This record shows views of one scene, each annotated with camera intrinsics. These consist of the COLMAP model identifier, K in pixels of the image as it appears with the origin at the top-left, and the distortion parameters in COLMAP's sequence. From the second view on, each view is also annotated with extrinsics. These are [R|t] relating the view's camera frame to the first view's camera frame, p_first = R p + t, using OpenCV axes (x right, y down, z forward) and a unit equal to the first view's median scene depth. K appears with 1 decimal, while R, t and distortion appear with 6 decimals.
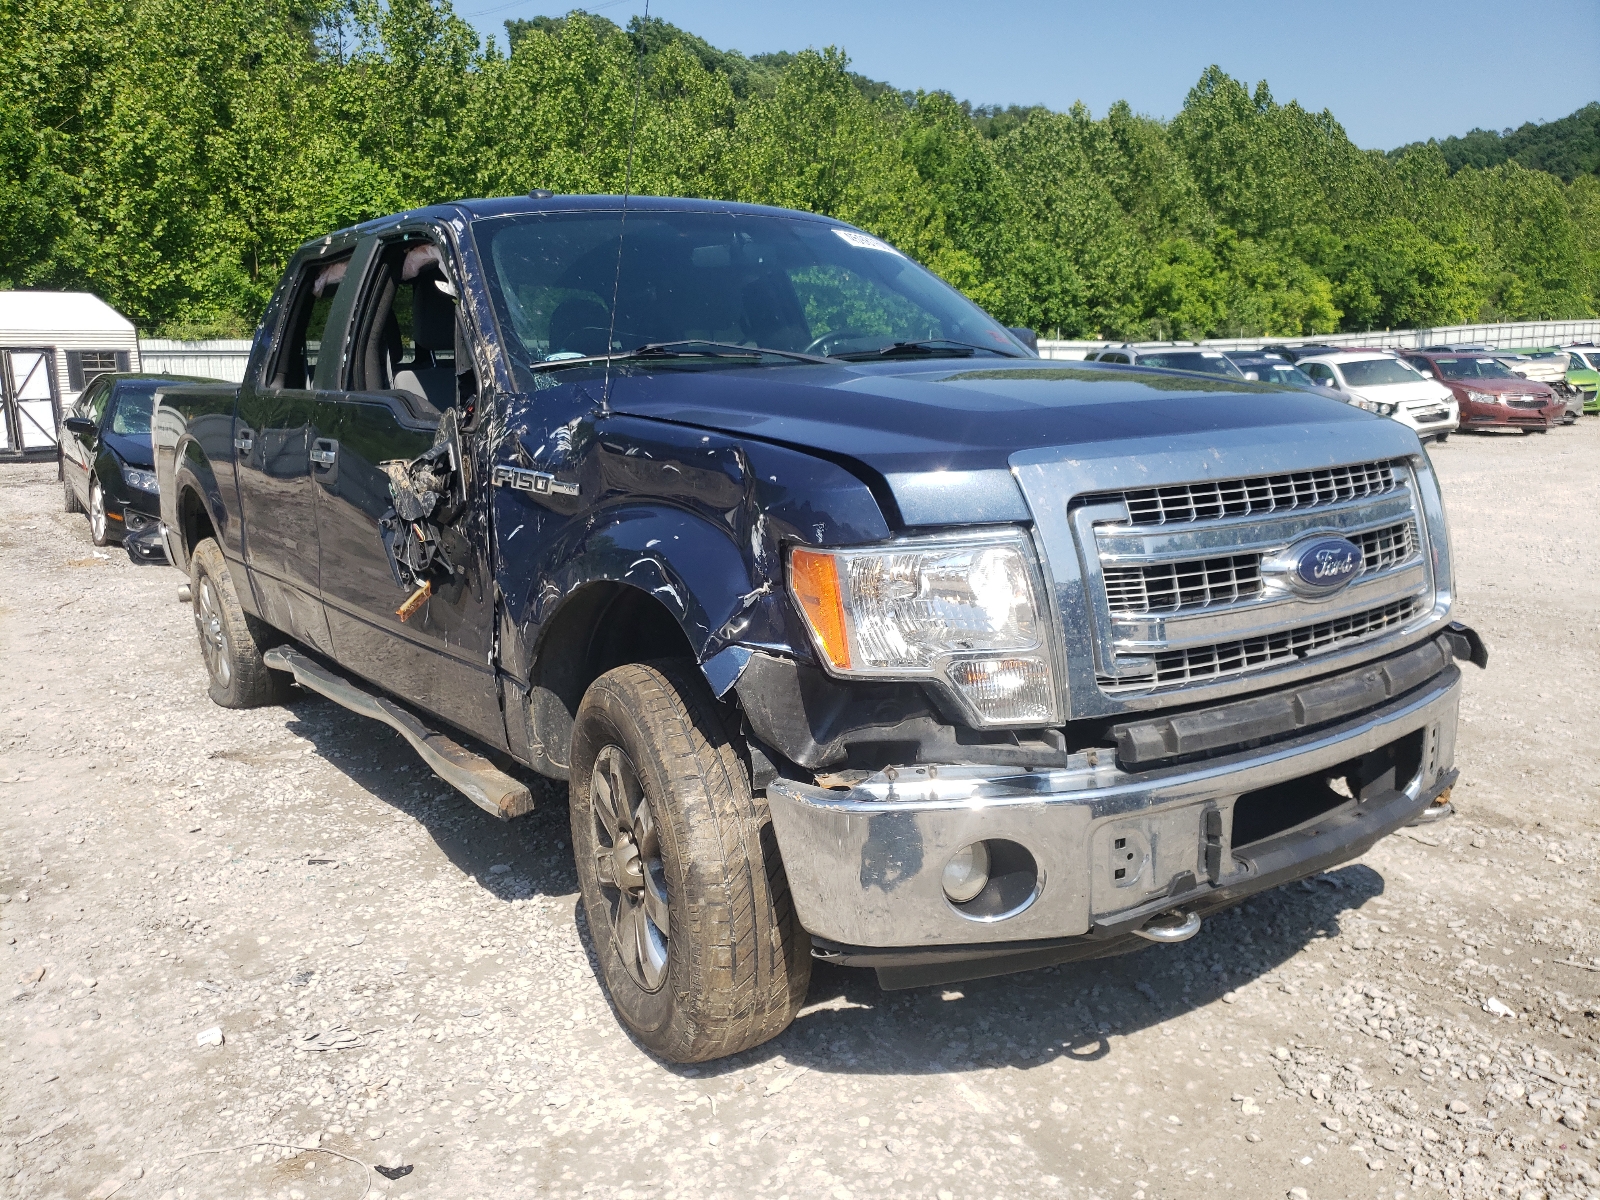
lens RADIAL K [[1287.8, 0, 789.9], [0, 1287.8, 605.0], [0, 0, 1]] dist [0.004365, 0.011354]
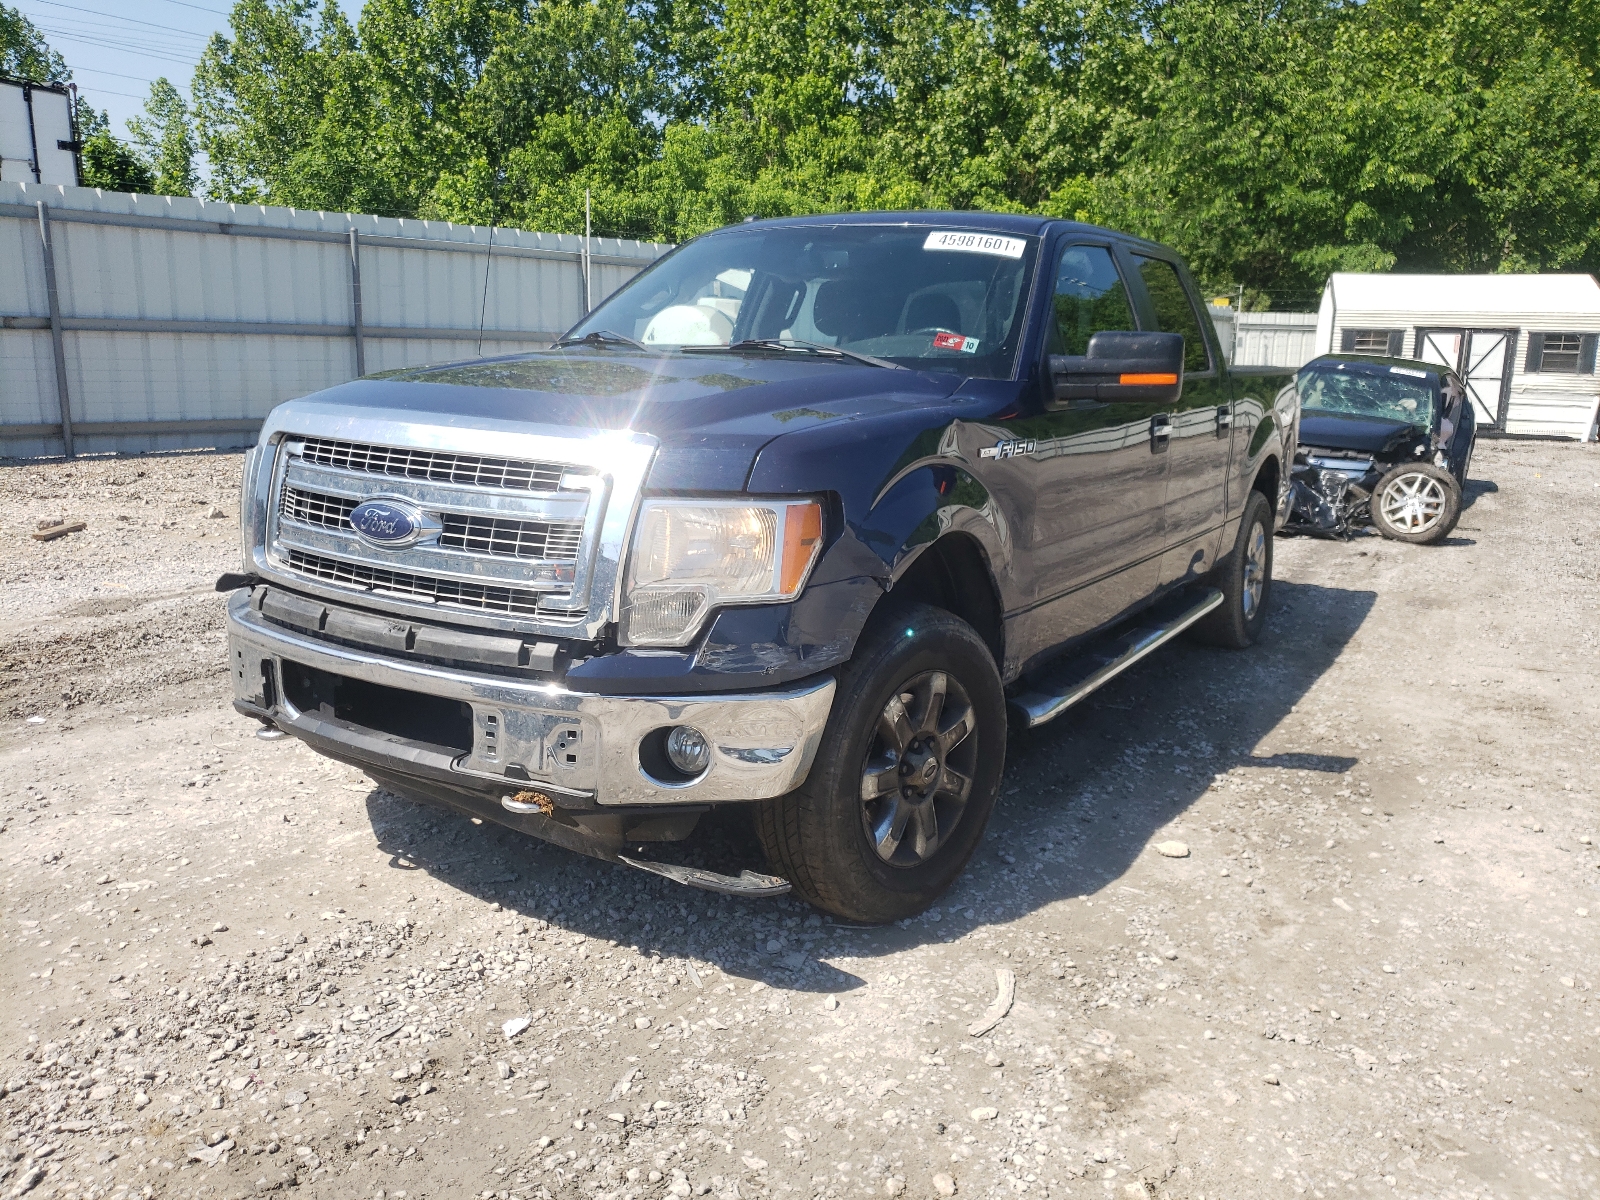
lens RADIAL K [[1287.8, 0, 790.0], [0, 1287.8, 586.7], [0, 0, 1]] dist [0.004365, 0.011354]
pose [[0.368272, 0.216017, -0.904275, 1.291981], [-0.213933, 0.966222, 0.143690, -0.178168], [0.904770, 0.140537, 0.402046, 0.662632]]
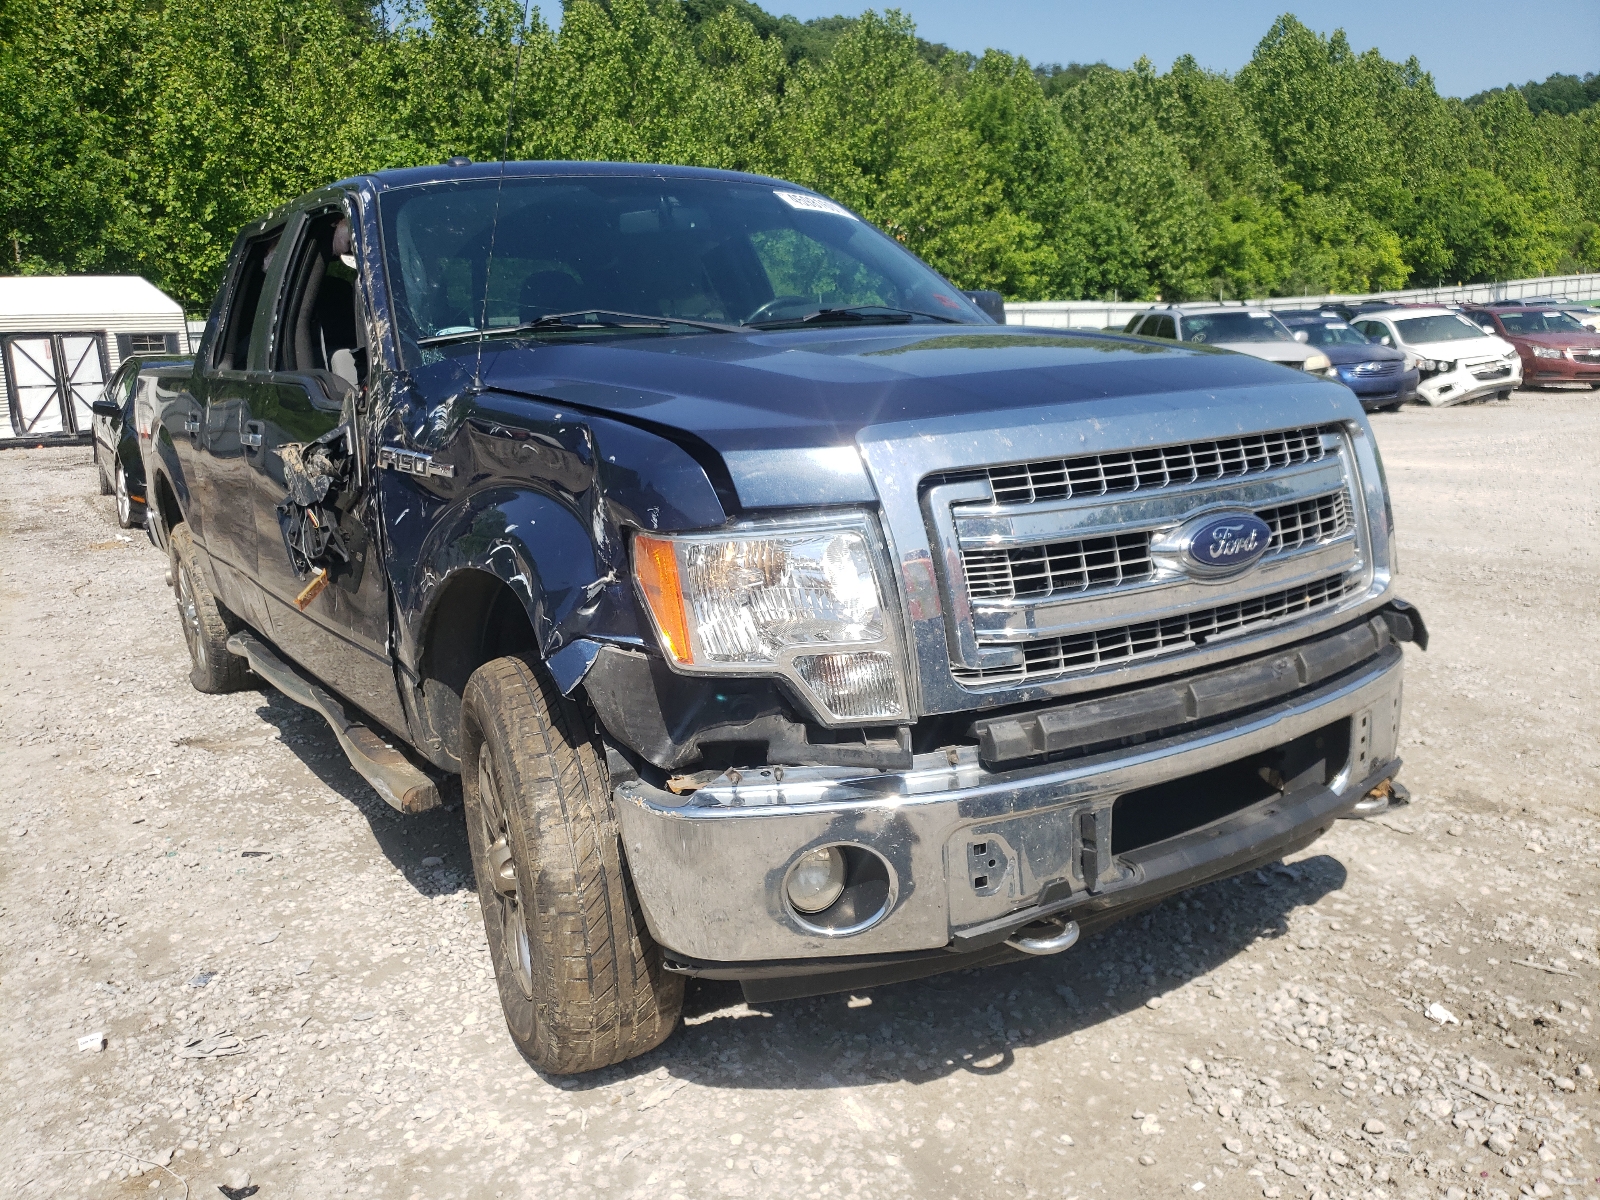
lens RADIAL K [[1287.8, 0, 804.4], [0, 1287.8, 604.9], [0, 0, 1]] dist [0.004365, 0.011354]
pose [[0.999111, -0.011635, -0.040521, 0.116658], [0.012577, 0.999654, 0.023090, -0.009169], [0.040239, -0.023579, 0.998912, 0.052895]]
